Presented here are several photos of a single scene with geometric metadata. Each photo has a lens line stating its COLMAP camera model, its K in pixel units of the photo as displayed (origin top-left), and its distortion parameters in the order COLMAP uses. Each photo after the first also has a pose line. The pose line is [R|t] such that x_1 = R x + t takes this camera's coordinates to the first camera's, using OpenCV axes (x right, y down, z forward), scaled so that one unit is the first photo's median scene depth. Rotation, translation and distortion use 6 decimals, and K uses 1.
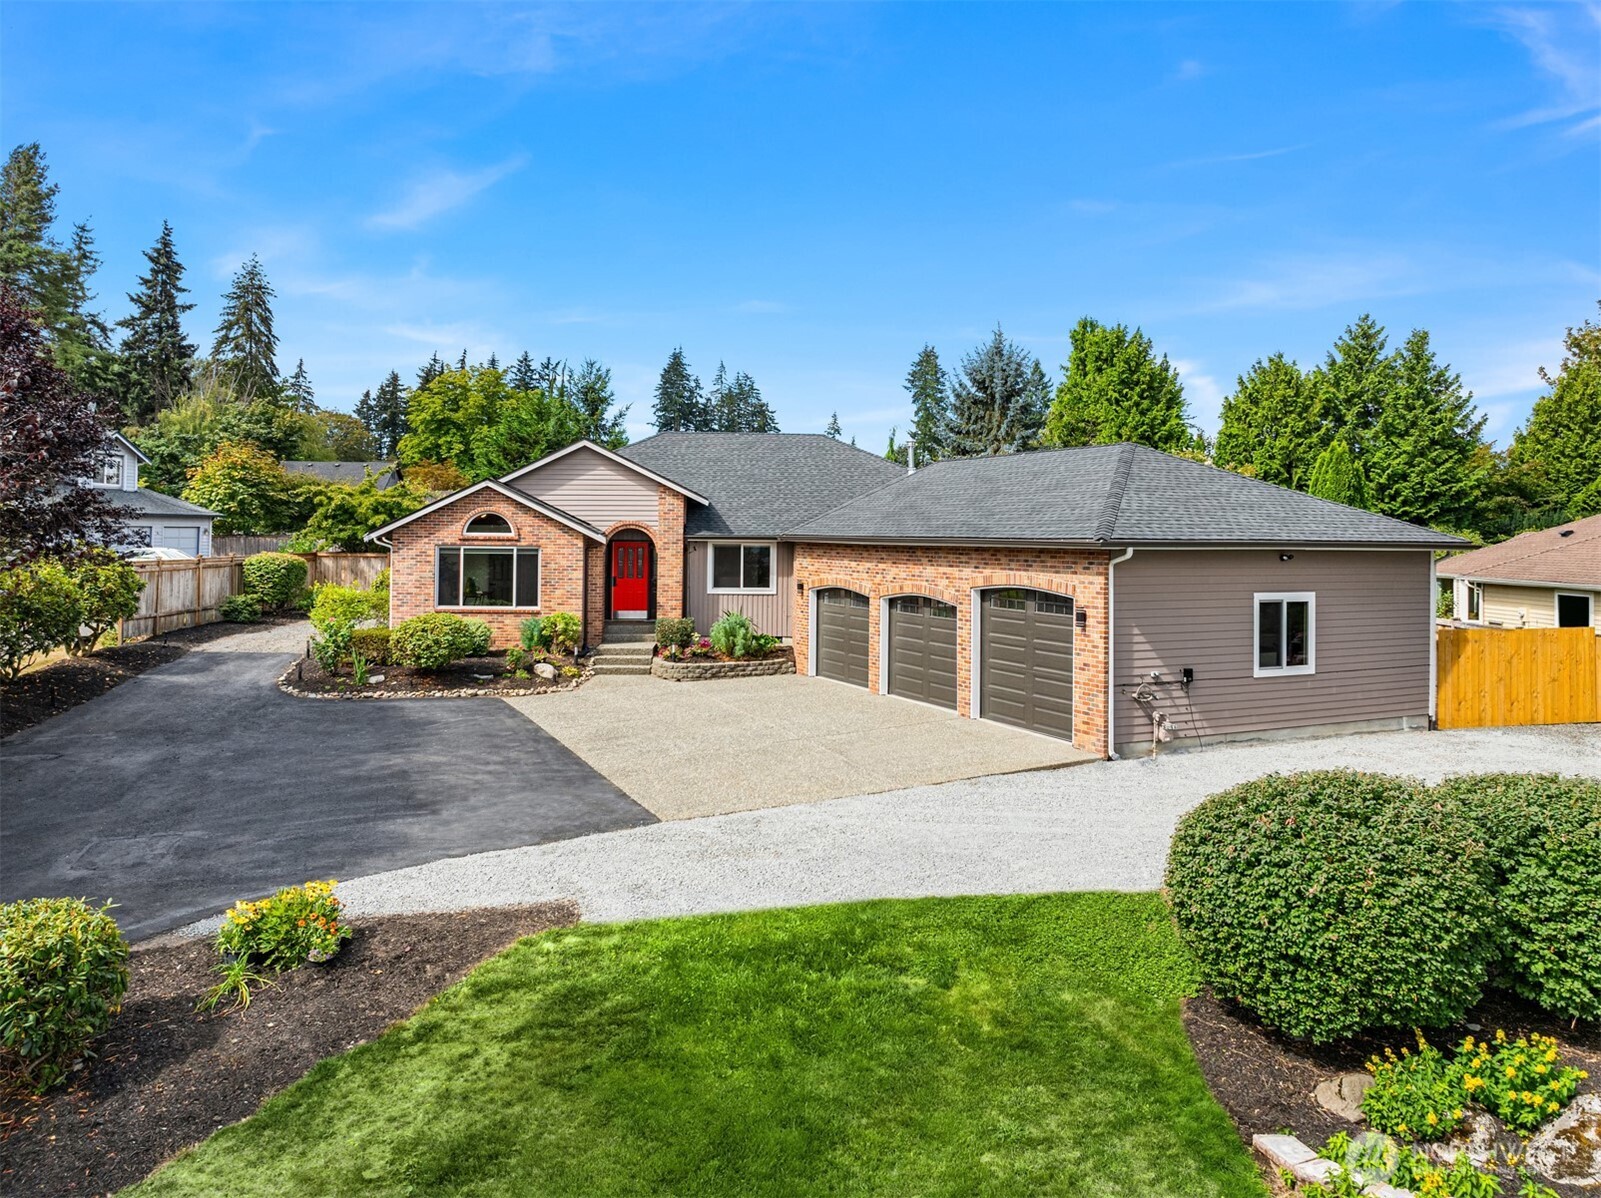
lens RADIAL K [[1100.9, 0, 863.6], [0, 1100.9, 511.2], [0, 0, 1]] dist [-0.019293, -0.008078]
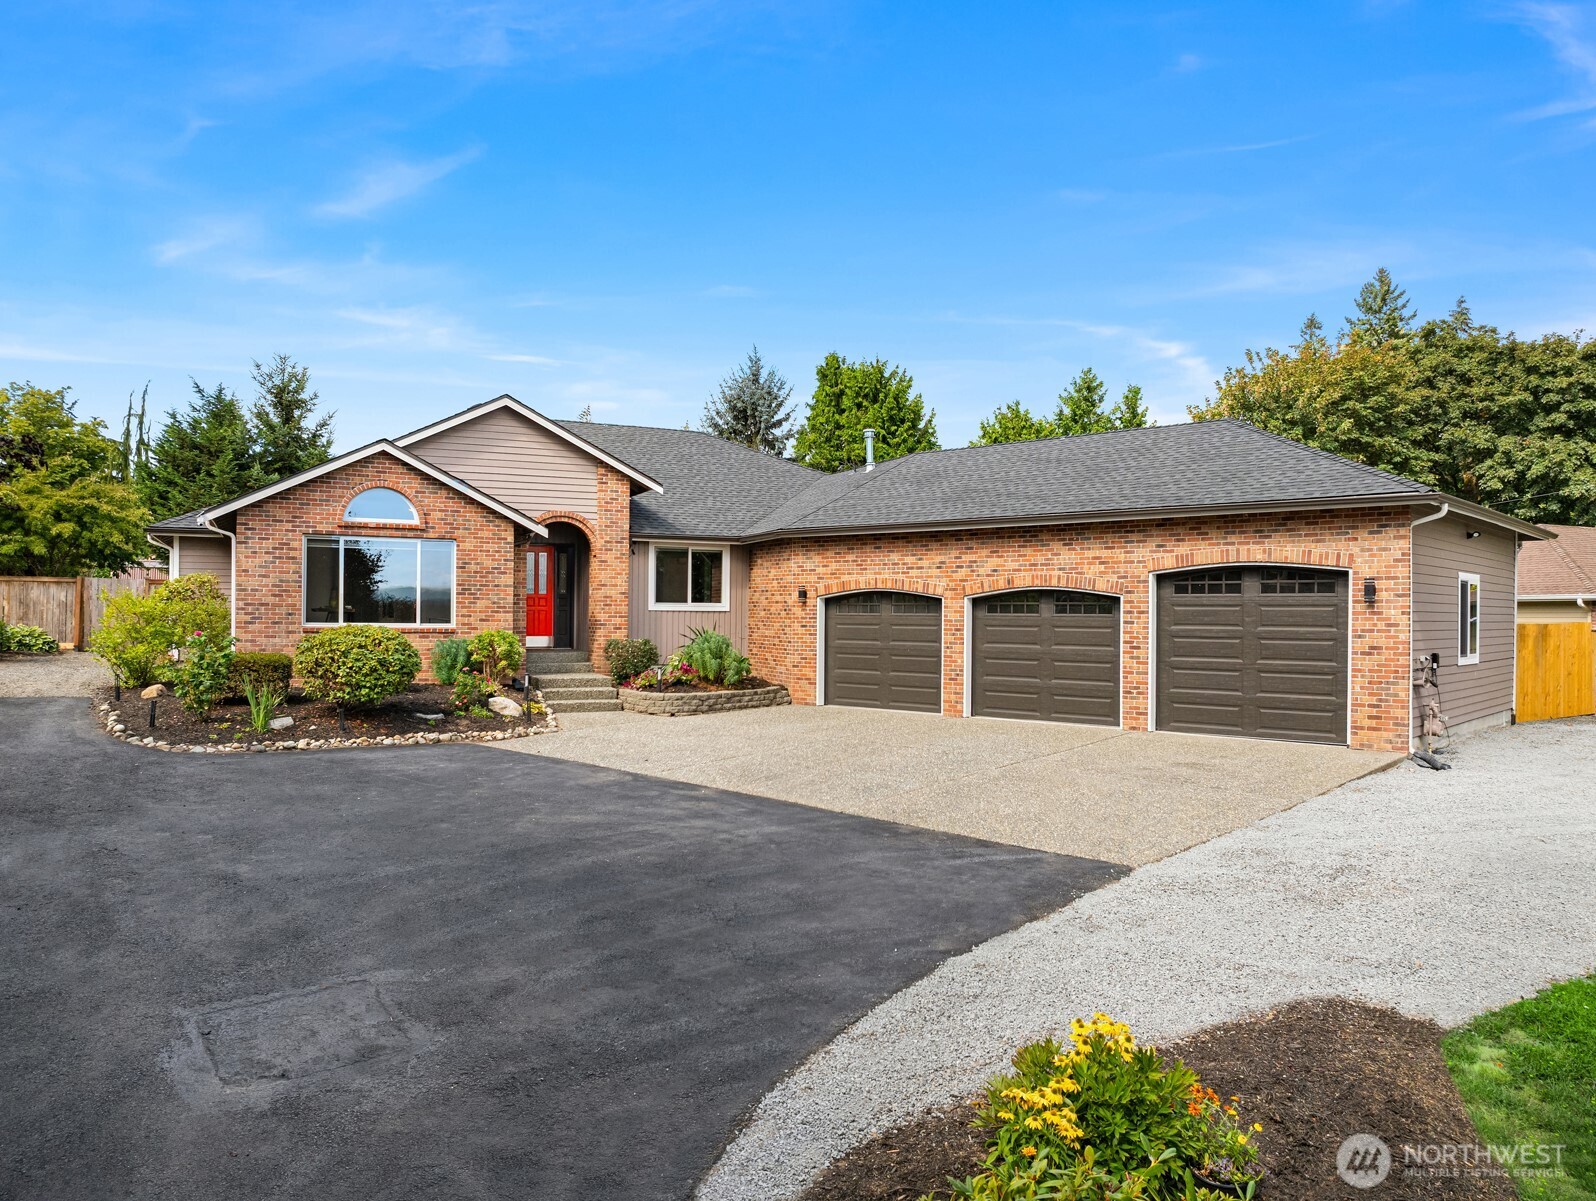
lens RADIAL K [[1097.5, 0, 796.0], [0, 1097.5, 604.6], [0, 0, 1]] dist [-0.019293, -0.008078]
pose [[0.939896, -0.003509, 0.341441, -0.314671], [-0.000990, 0.999915, 0.013001, 0.062003], [-0.341458, -0.012558, 0.939813, 0.240886]]
